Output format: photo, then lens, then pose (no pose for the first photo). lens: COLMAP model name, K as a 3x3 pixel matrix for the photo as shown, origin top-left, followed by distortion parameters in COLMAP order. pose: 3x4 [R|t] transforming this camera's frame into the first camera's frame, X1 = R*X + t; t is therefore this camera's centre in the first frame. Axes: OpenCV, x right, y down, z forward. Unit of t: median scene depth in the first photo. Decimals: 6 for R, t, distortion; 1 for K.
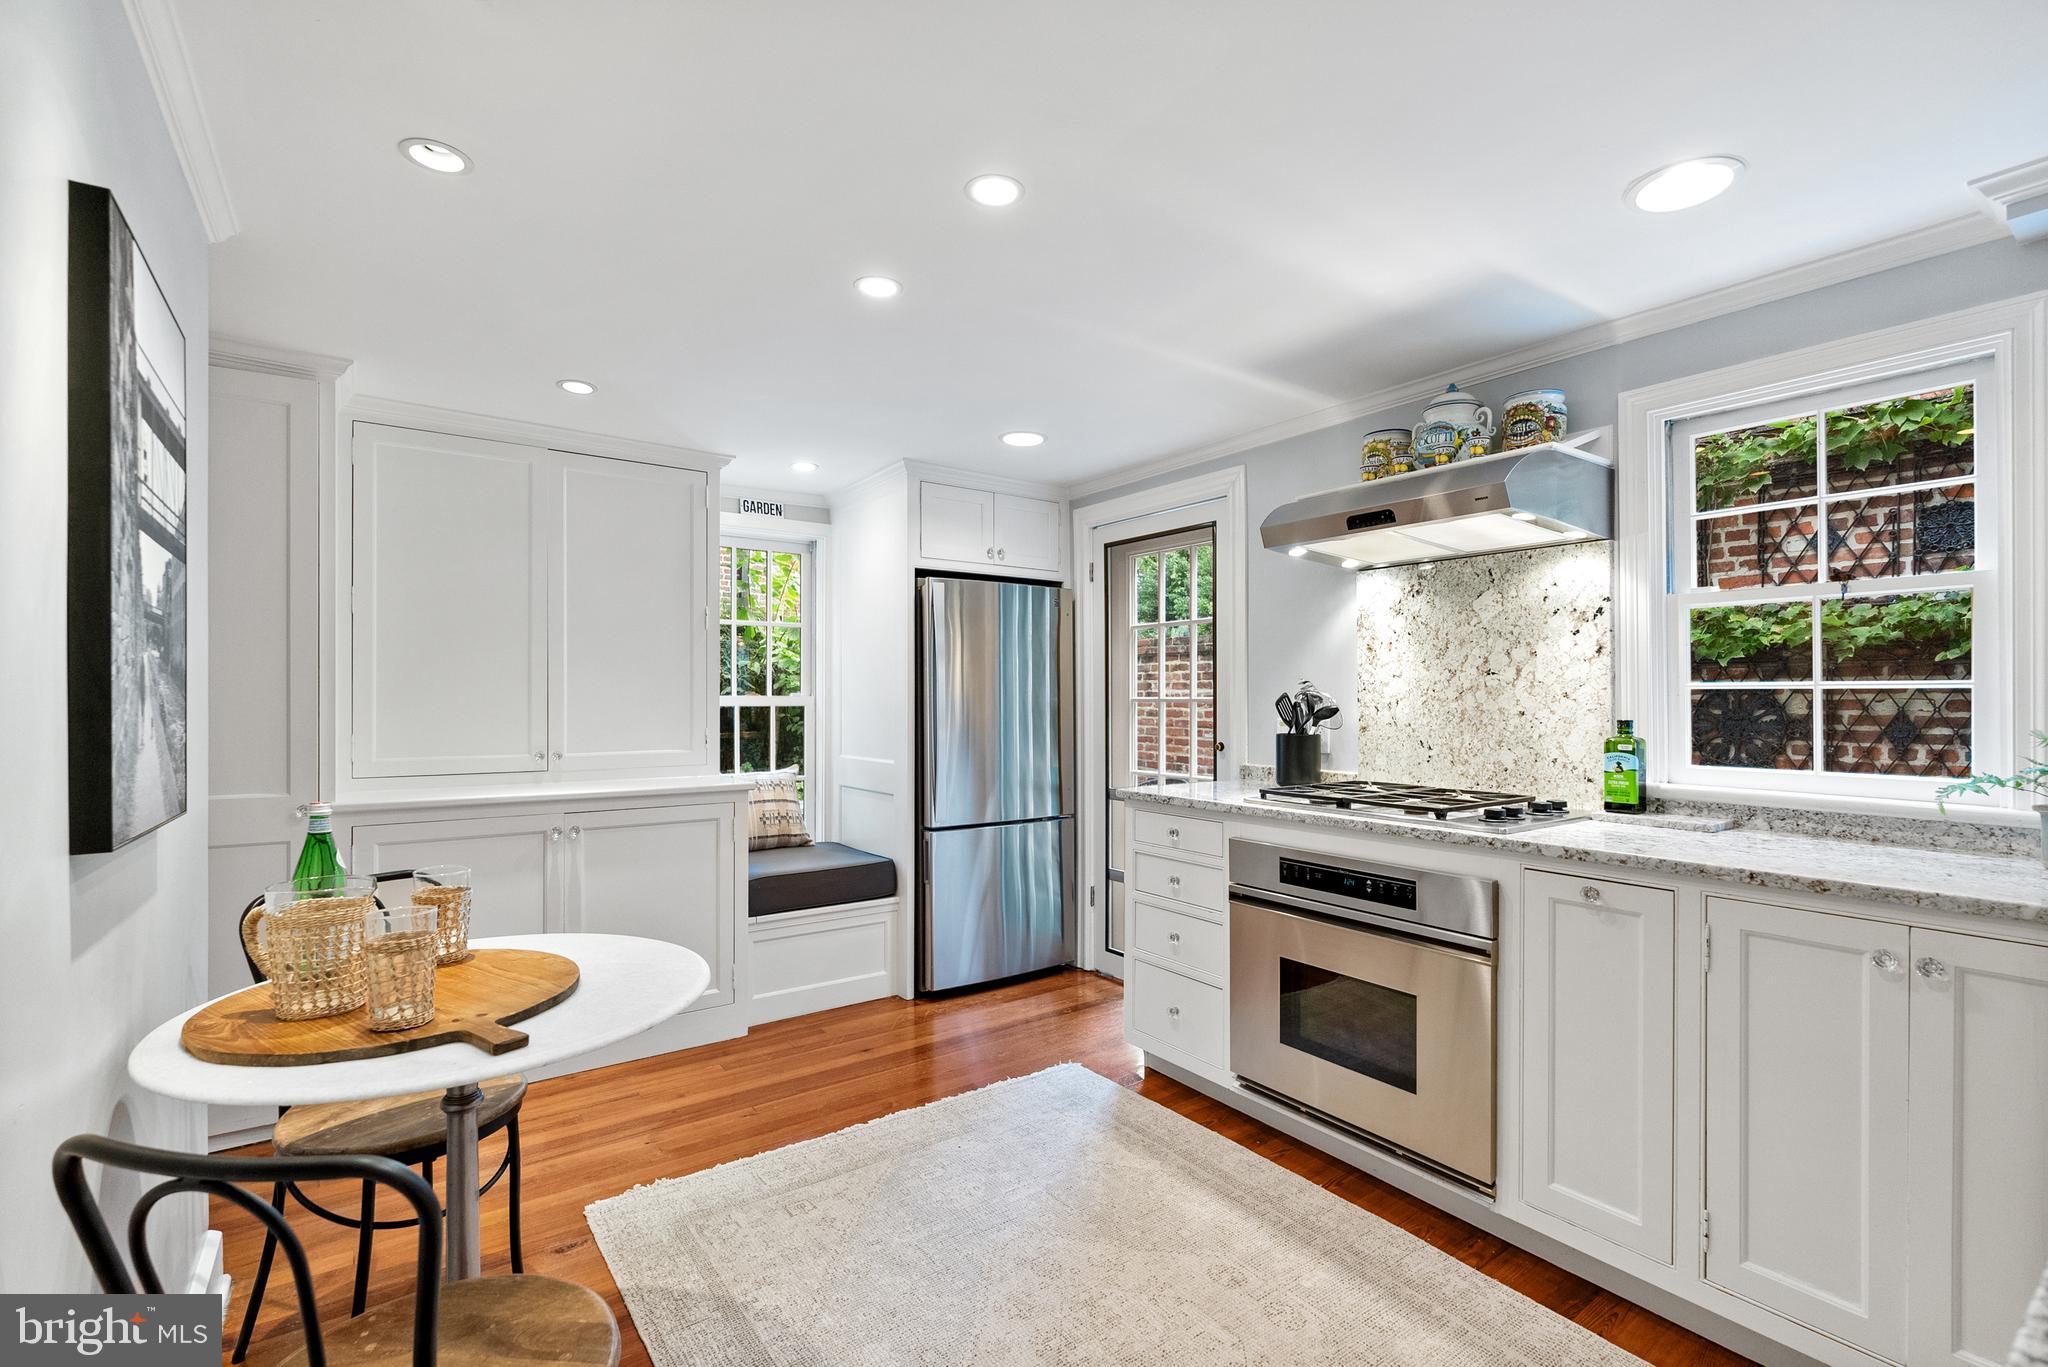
lens RADIAL K [[938.1, 0, 1026.2], [0, 938.1, 690.6], [0, 0, 1]] dist [-0.003451, 0.000951]
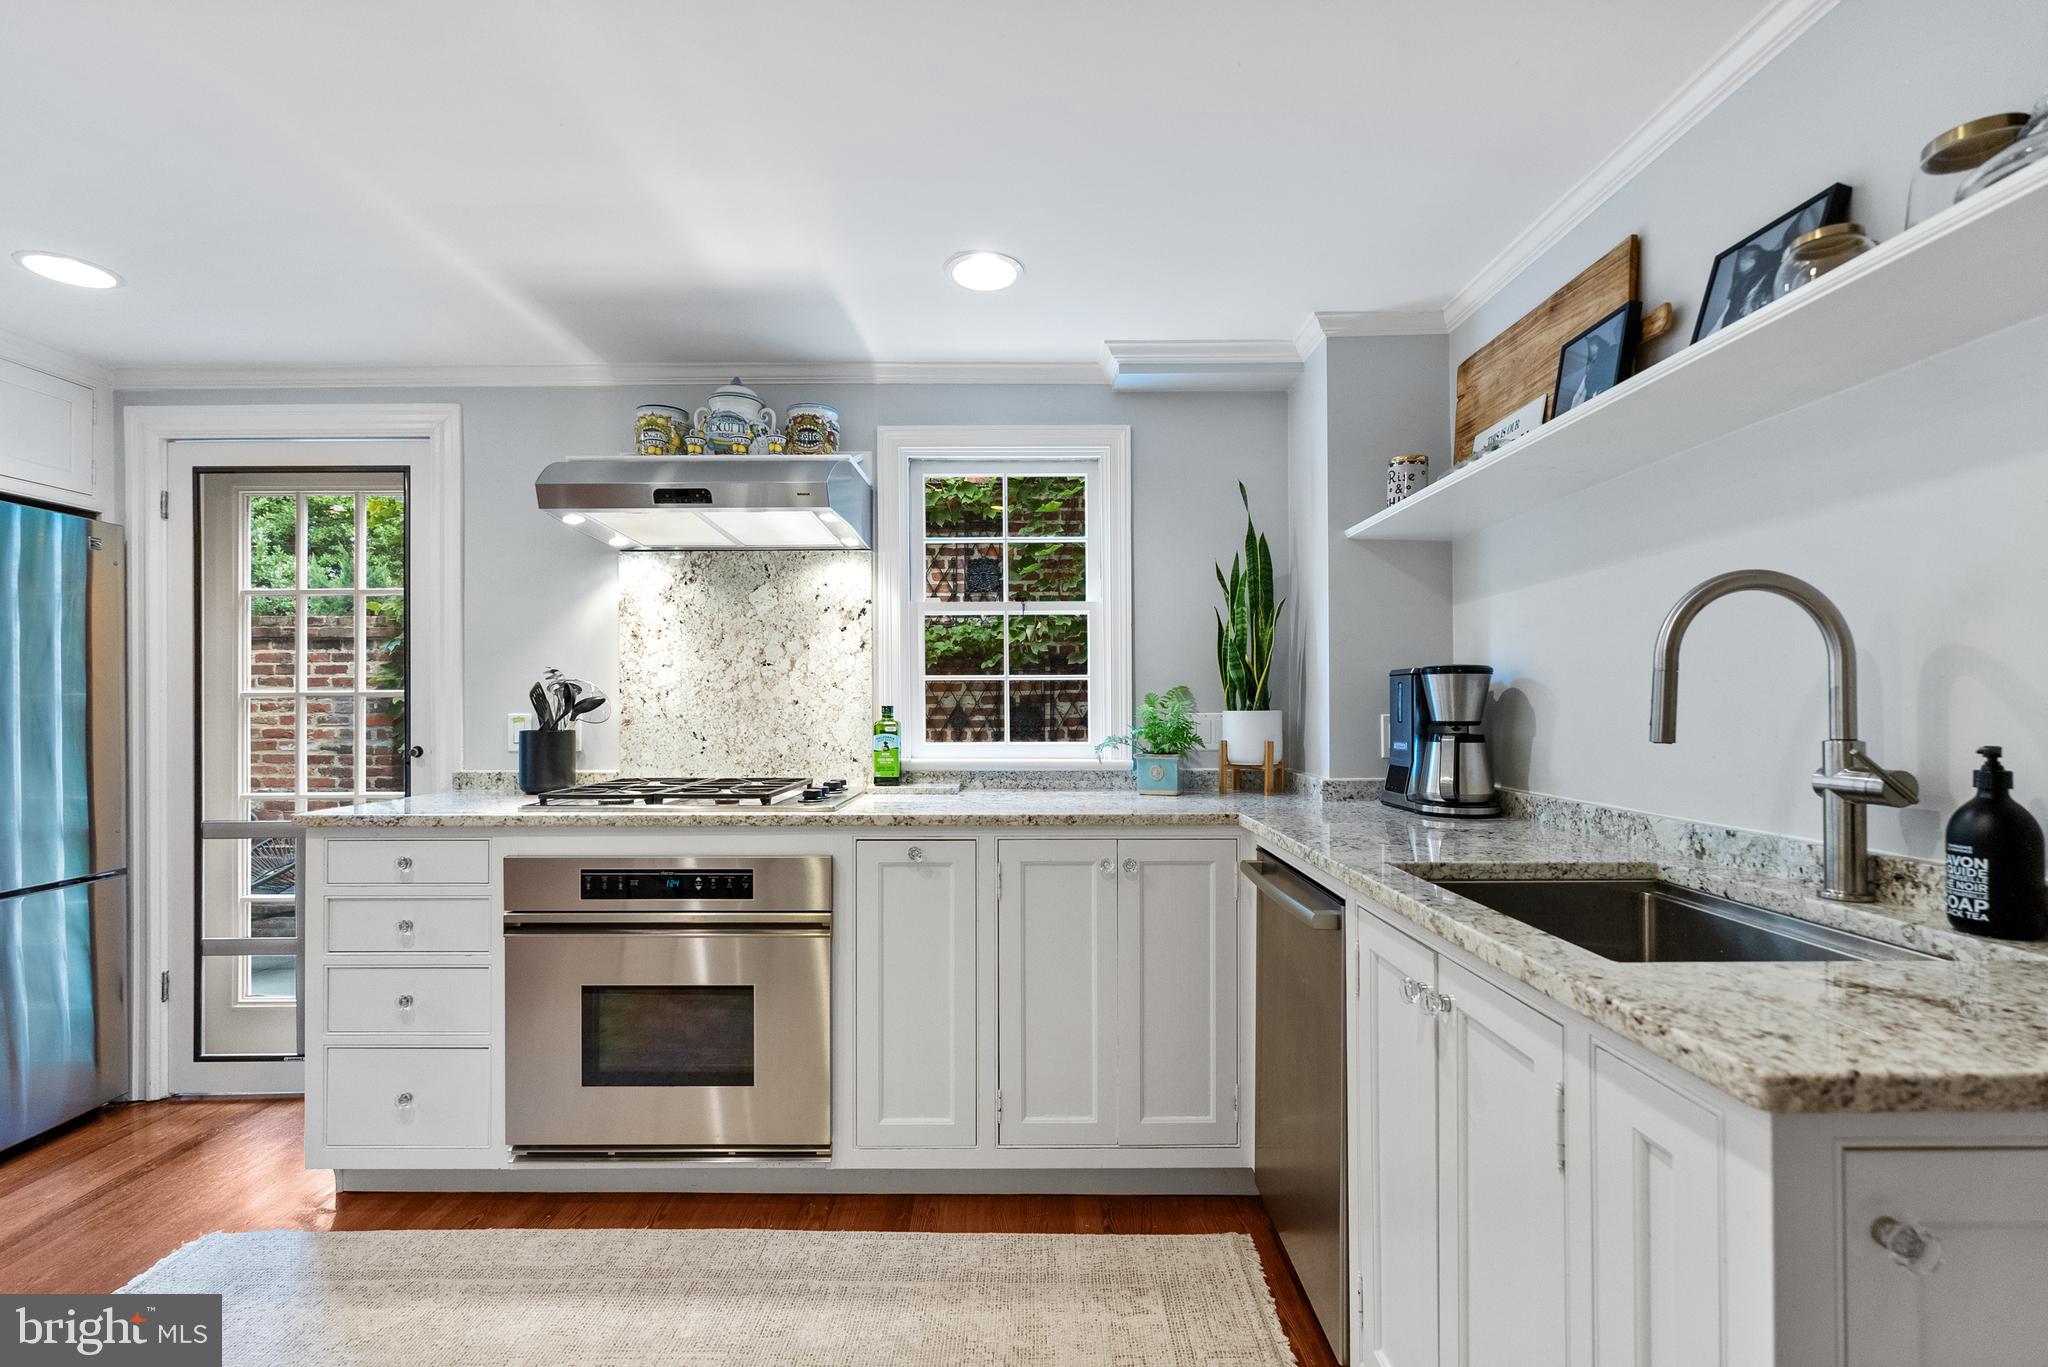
lens RADIAL K [[938.1, 0, 1026.5], [0, 938.1, 691.0], [0, 0, 1]] dist [-0.003451, 0.000951]
pose [[0.570049, 0.008131, 0.821571, -0.196161], [-0.000294, 0.999953, -0.009693, 0.021171], [-0.821611, 0.005284, 0.570024, 0.167851]]
